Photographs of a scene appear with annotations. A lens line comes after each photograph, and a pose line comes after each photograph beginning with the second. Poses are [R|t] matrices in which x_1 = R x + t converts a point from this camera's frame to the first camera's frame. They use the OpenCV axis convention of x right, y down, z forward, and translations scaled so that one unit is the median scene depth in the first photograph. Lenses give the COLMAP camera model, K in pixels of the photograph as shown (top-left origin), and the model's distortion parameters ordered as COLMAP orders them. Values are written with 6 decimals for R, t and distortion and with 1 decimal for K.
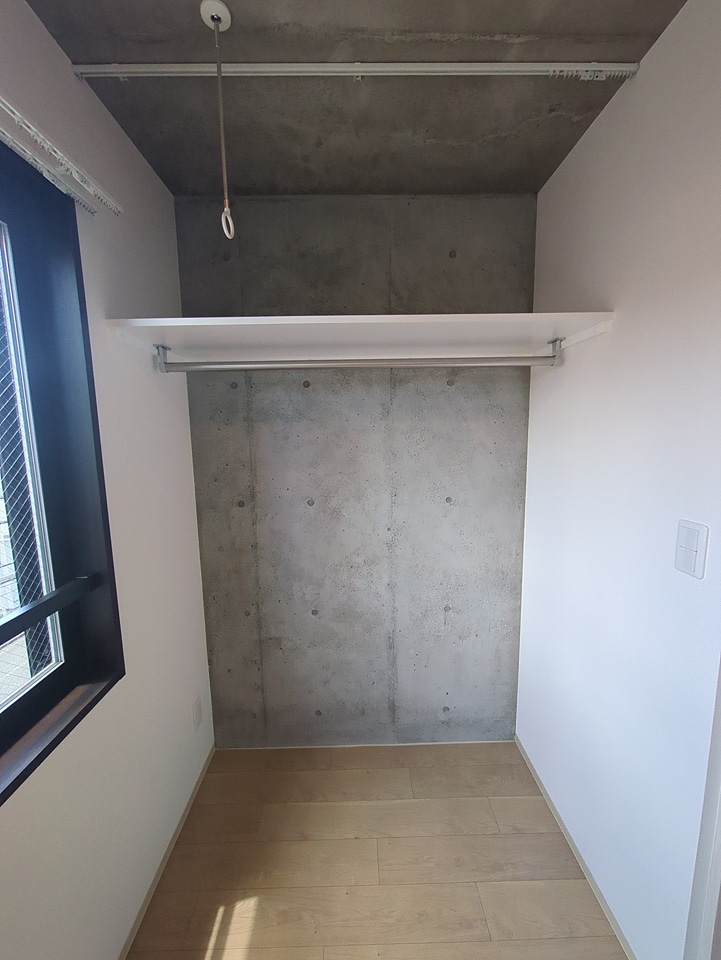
lens RADIAL K [[377.7, 0, 358.9], [0, 377.7, 482.5], [0, 0, 1]] dist [-0.000412, -0.000123]
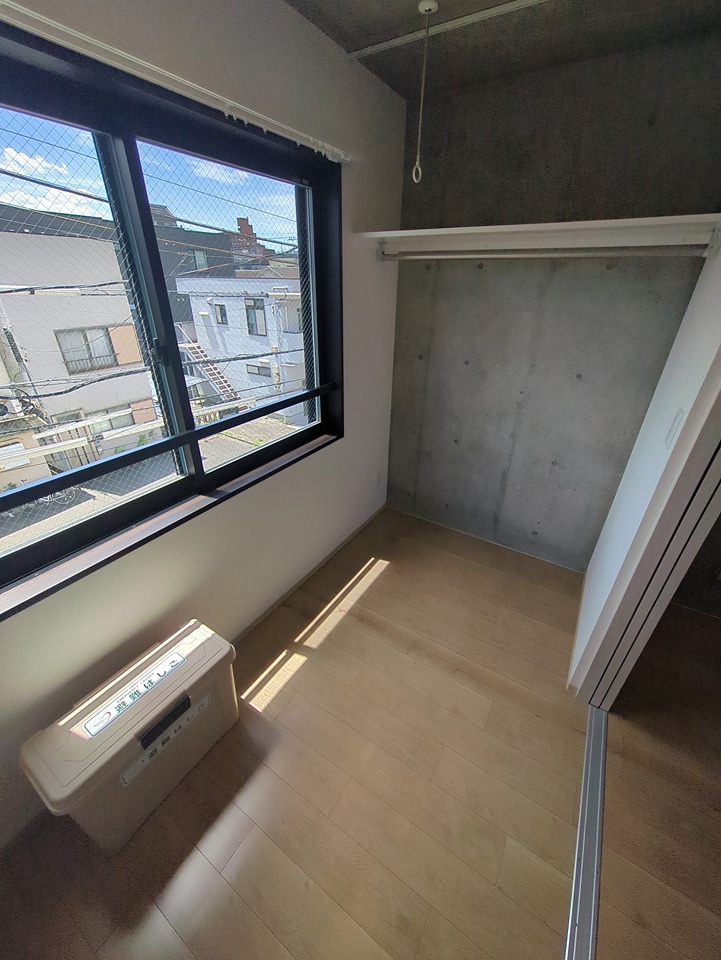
lens RADIAL K [[377.7, 0, 359.9], [0, 377.7, 480.4], [0, 0, 1]] dist [-0.000412, -0.000123]
pose [[0.833156, 0.285515, -0.473637, 0.319498], [-0.100934, 0.920546, 0.377369, -0.032072], [0.543750, -0.266601, 0.795776, -0.416752]]
